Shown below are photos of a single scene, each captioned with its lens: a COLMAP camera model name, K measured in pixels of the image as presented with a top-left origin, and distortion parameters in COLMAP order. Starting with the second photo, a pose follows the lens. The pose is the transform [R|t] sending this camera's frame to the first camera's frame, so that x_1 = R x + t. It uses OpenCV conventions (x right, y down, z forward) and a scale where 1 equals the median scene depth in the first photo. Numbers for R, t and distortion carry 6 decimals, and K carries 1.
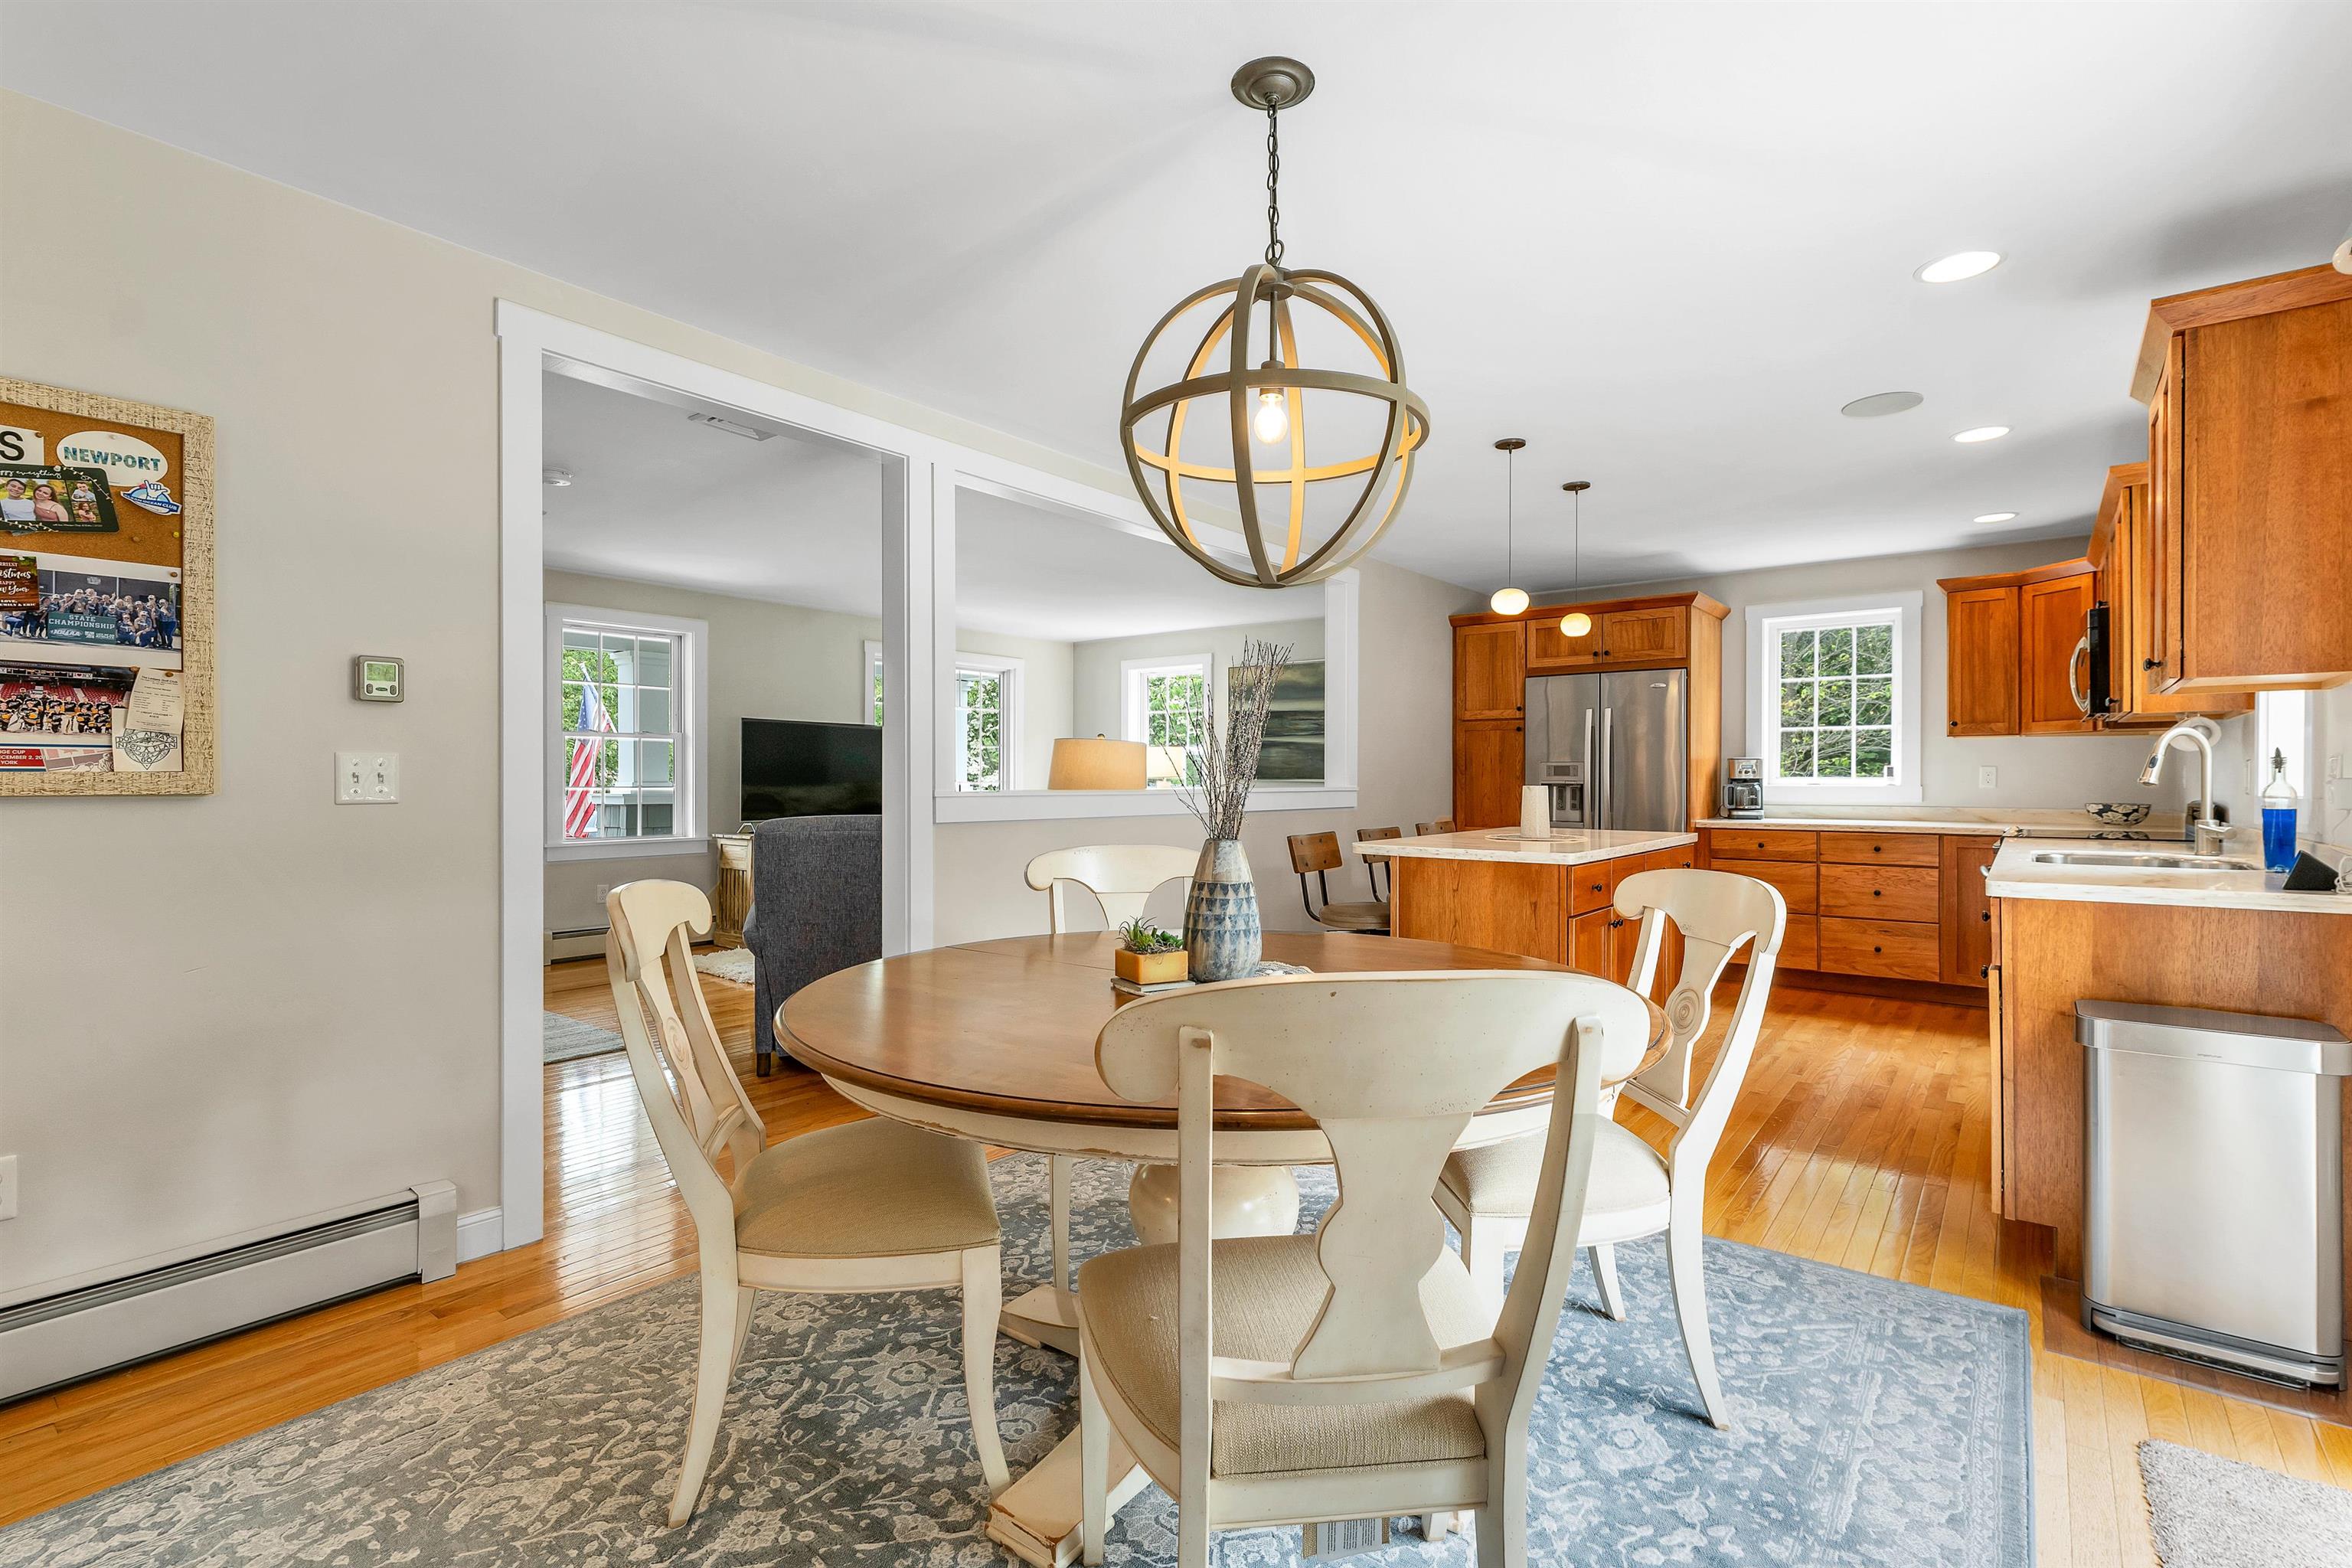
lens RADIAL K [[1076.6, 0, 1177.2], [0, 1076.6, 779.9], [0, 0, 1]] dist [-0.001115, -0.000123]
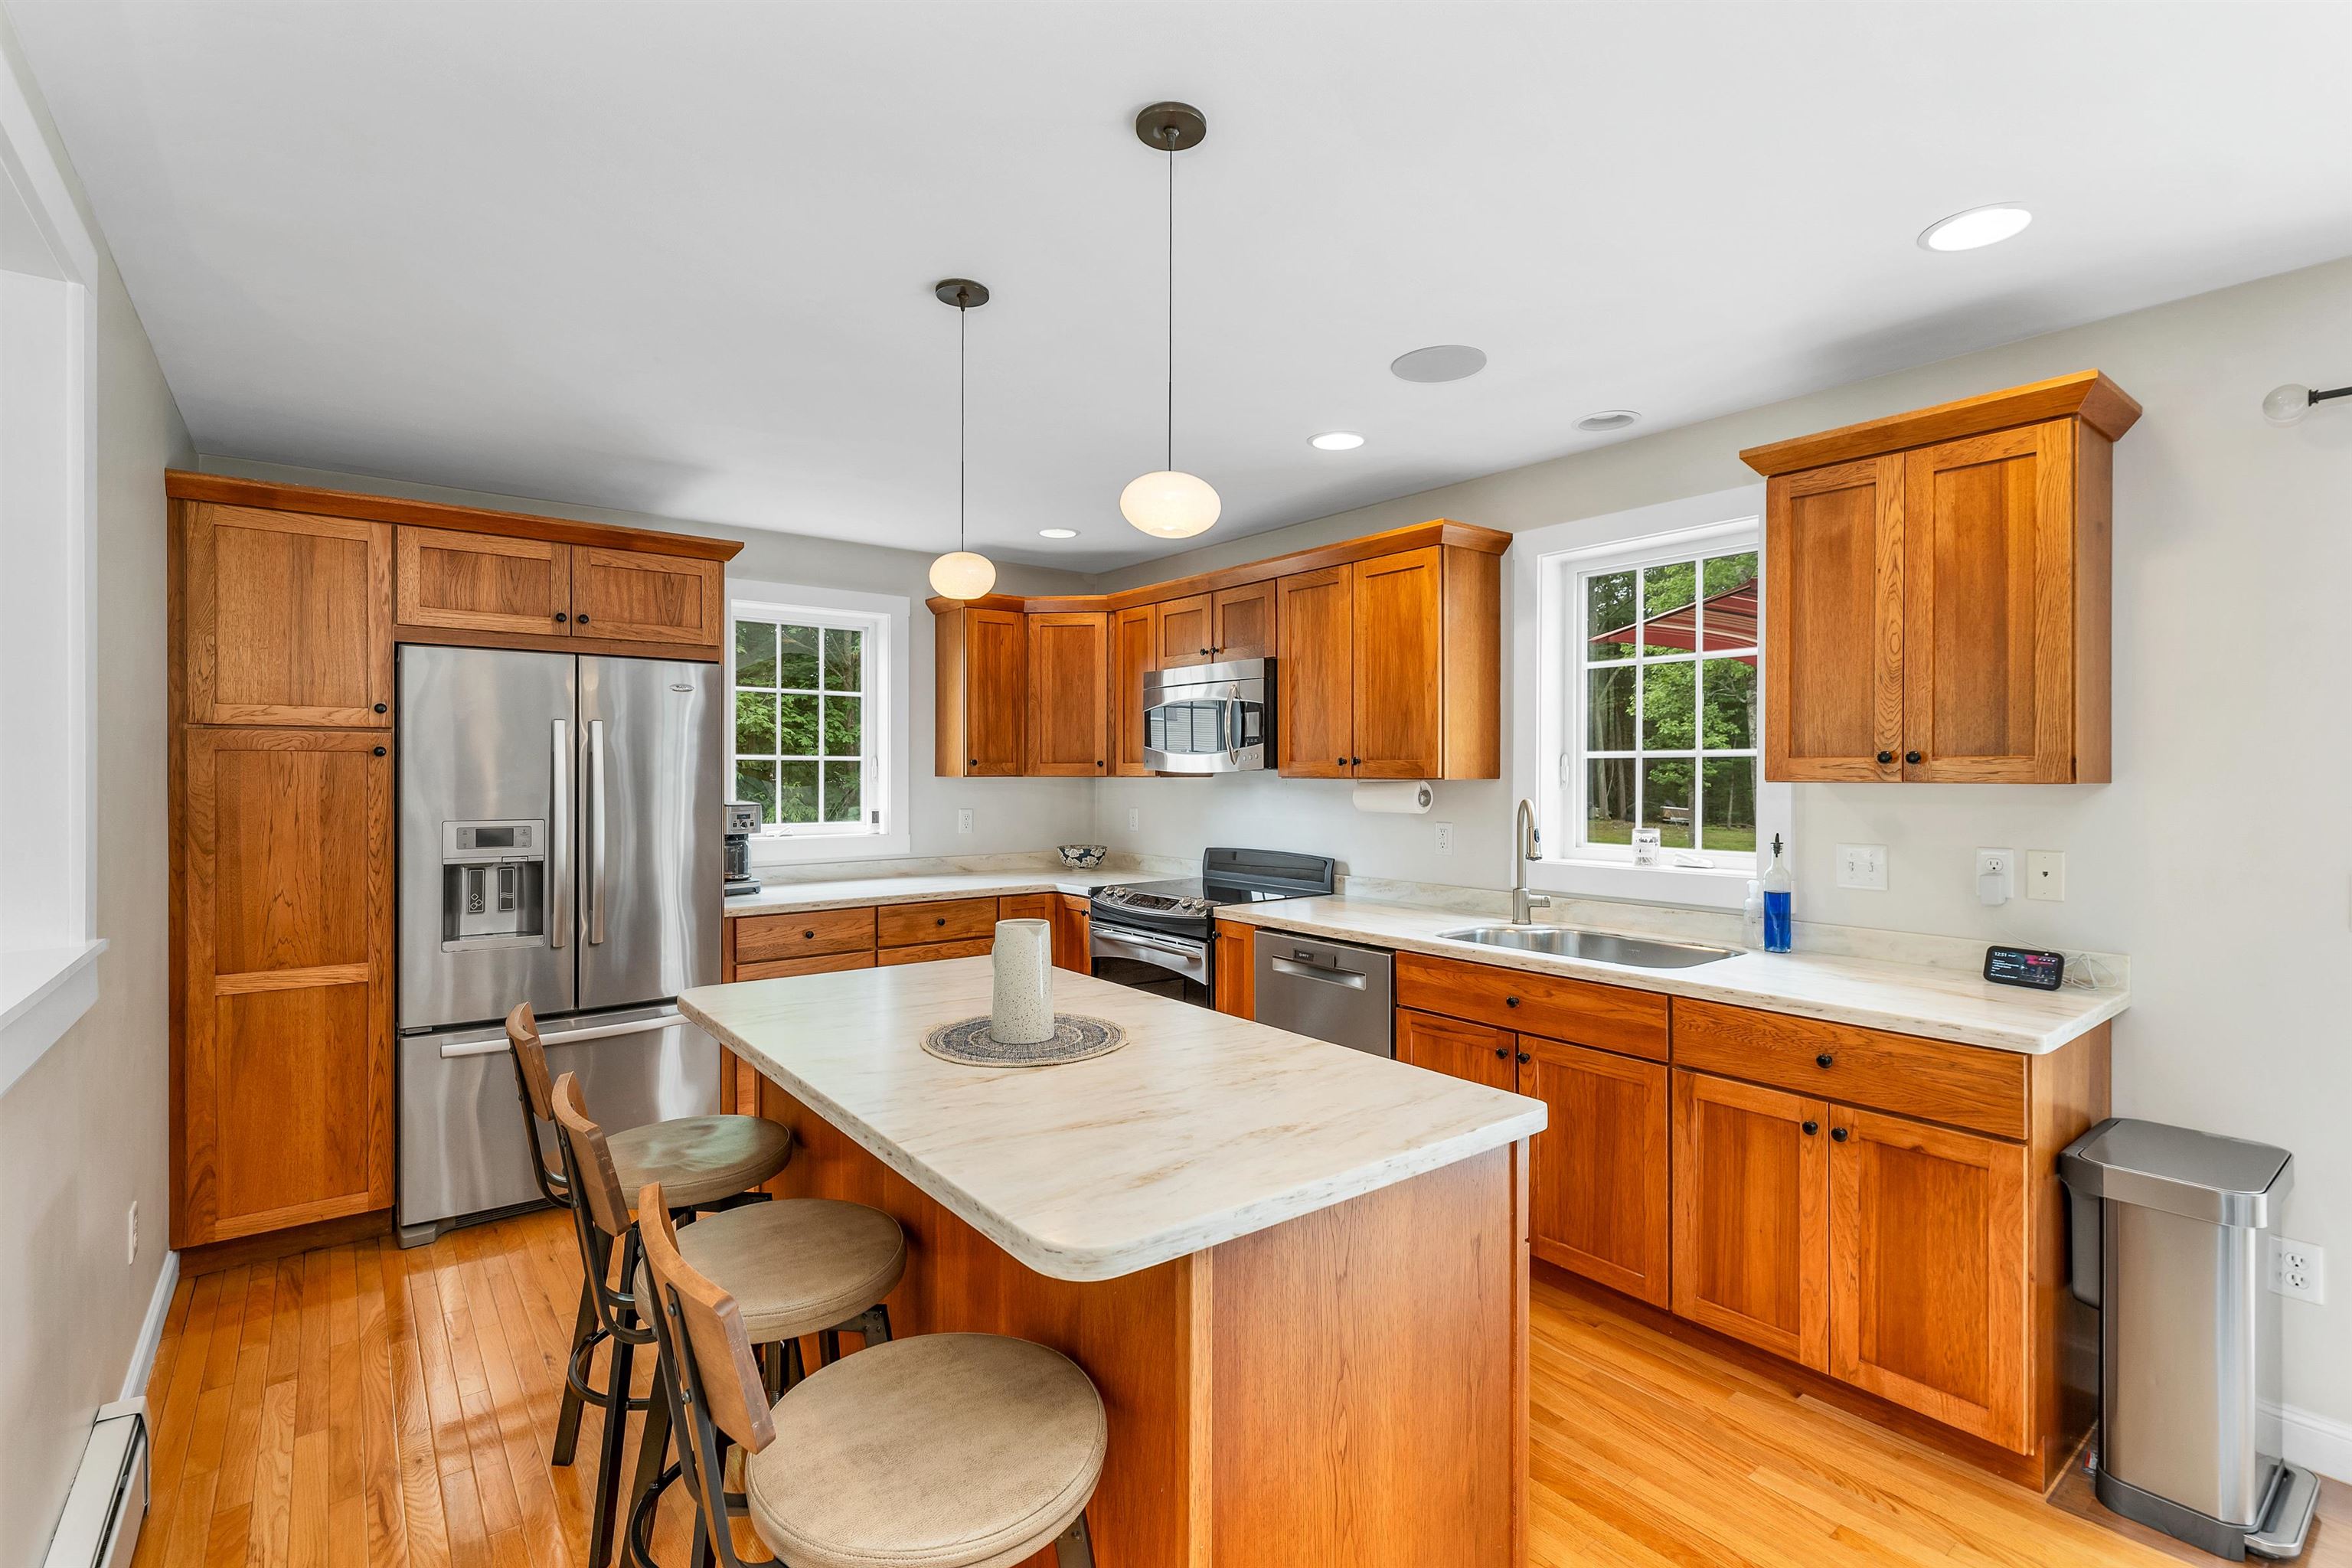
lens RADIAL K [[1076.6, 0, 1177.1], [0, 1076.6, 775.8], [0, 0, 1]] dist [-0.001115, -0.000123]
pose [[0.237328, -0.002529, 0.971426, -0.062665], [0.001127, 0.999997, 0.002328, -0.039637], [-0.971429, 0.000542, 0.237330, 0.585367]]
